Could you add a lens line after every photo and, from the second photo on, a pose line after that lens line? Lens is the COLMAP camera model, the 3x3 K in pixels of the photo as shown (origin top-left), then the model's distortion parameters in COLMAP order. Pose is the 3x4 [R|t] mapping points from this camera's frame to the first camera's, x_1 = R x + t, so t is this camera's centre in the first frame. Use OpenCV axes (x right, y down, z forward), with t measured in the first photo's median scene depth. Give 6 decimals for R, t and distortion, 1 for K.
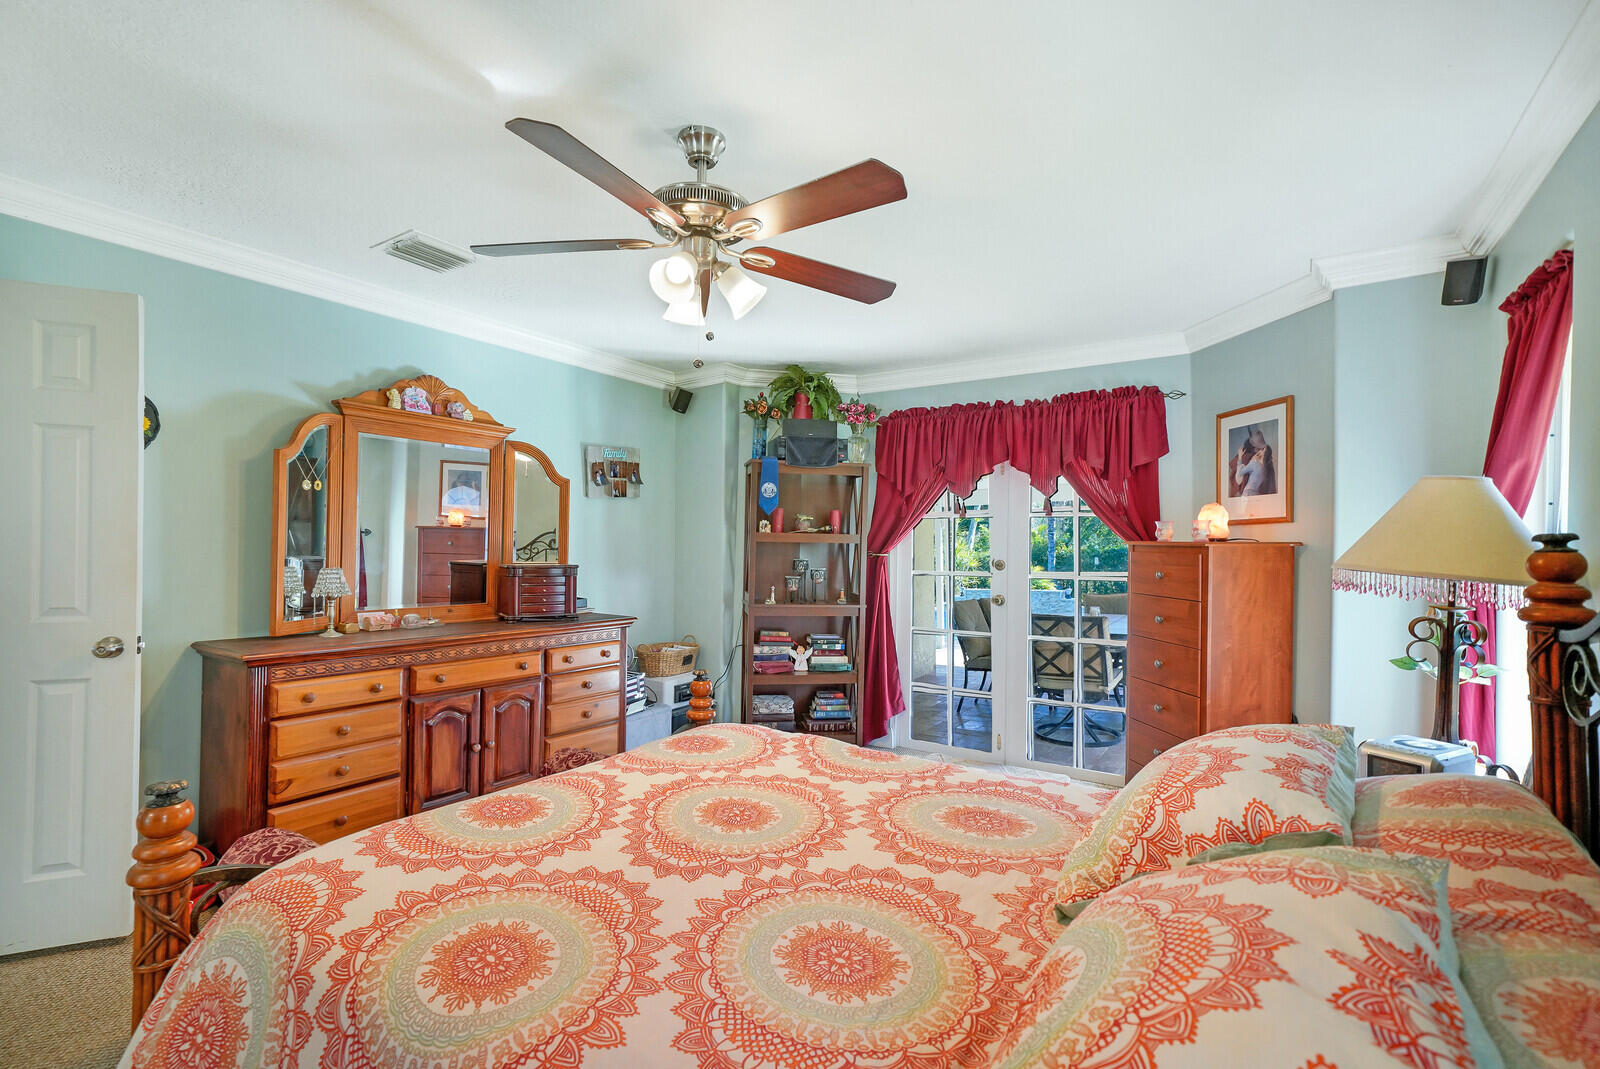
lens RADIAL K [[733.4, 0, 792.1], [0, 733.4, 551.3], [0, 0, 1]] dist [-0.000171, 0.006797]
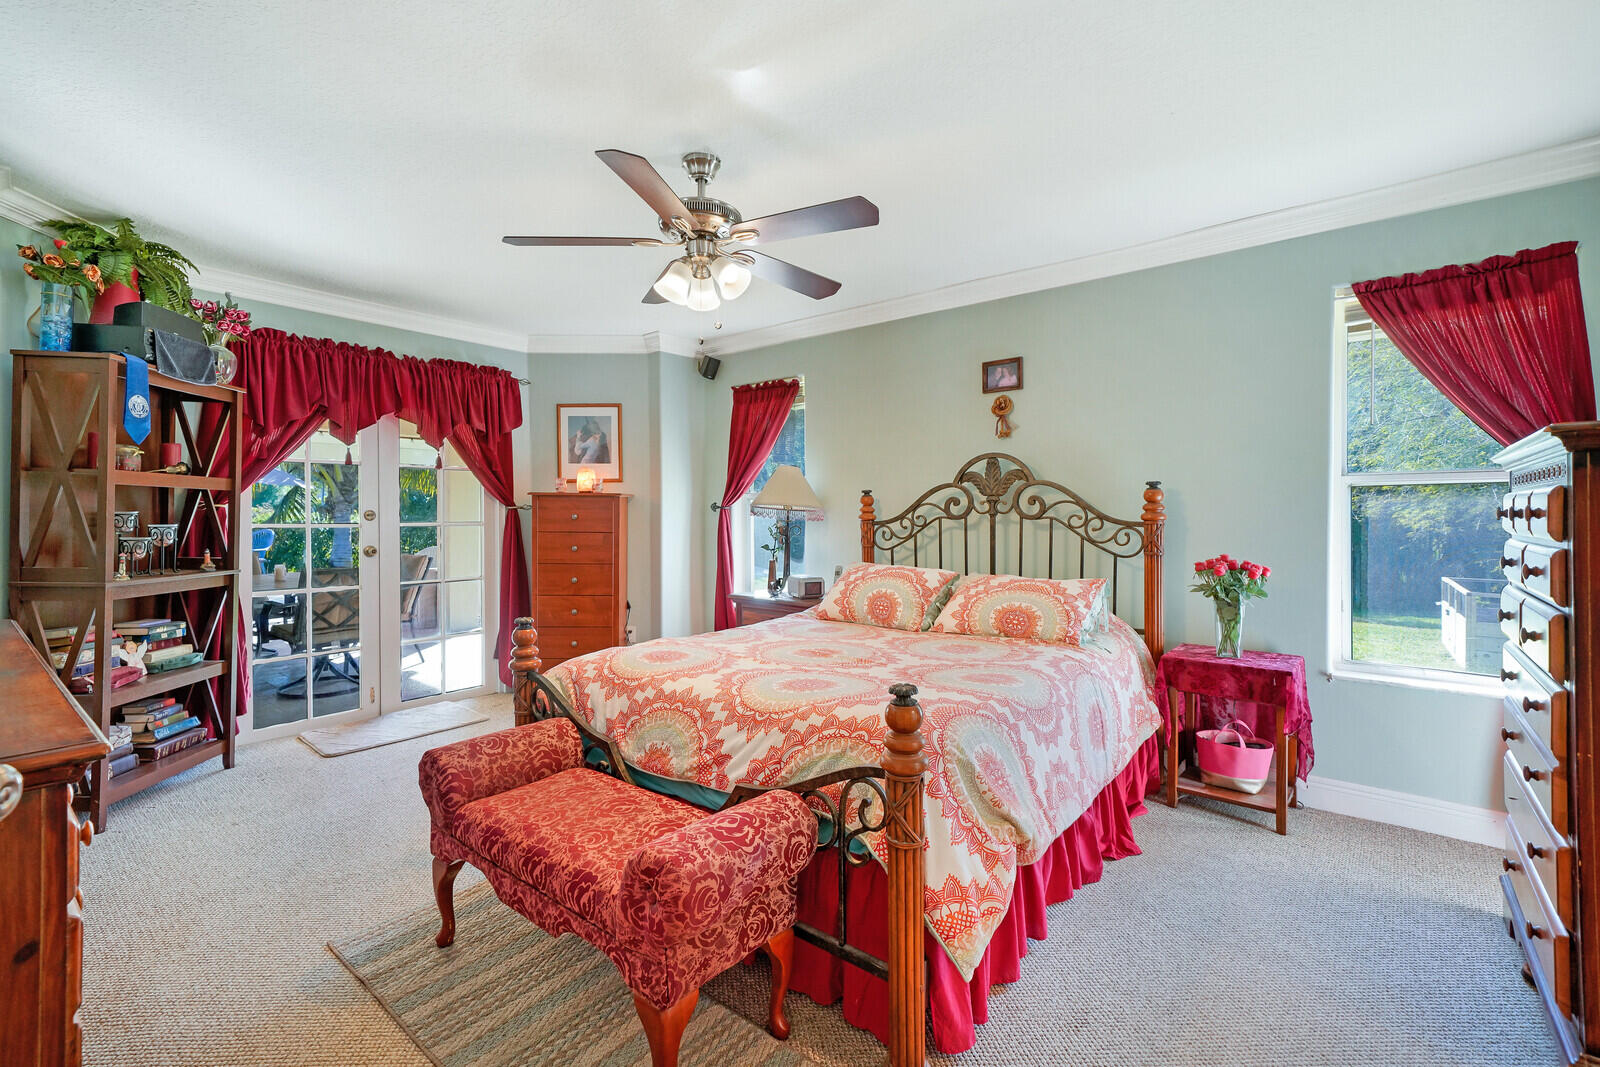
lens RADIAL K [[704.7, 0, 801.3], [0, 704.7, 517.2], [0, 0, 1]] dist [0.000001, 0.000008]
pose [[0.092166, -0.021394, 0.995514, -0.696748], [0.008117, 0.999752, 0.020734, 0.007088], [-0.995711, 0.006169, 0.092317, 0.389920]]
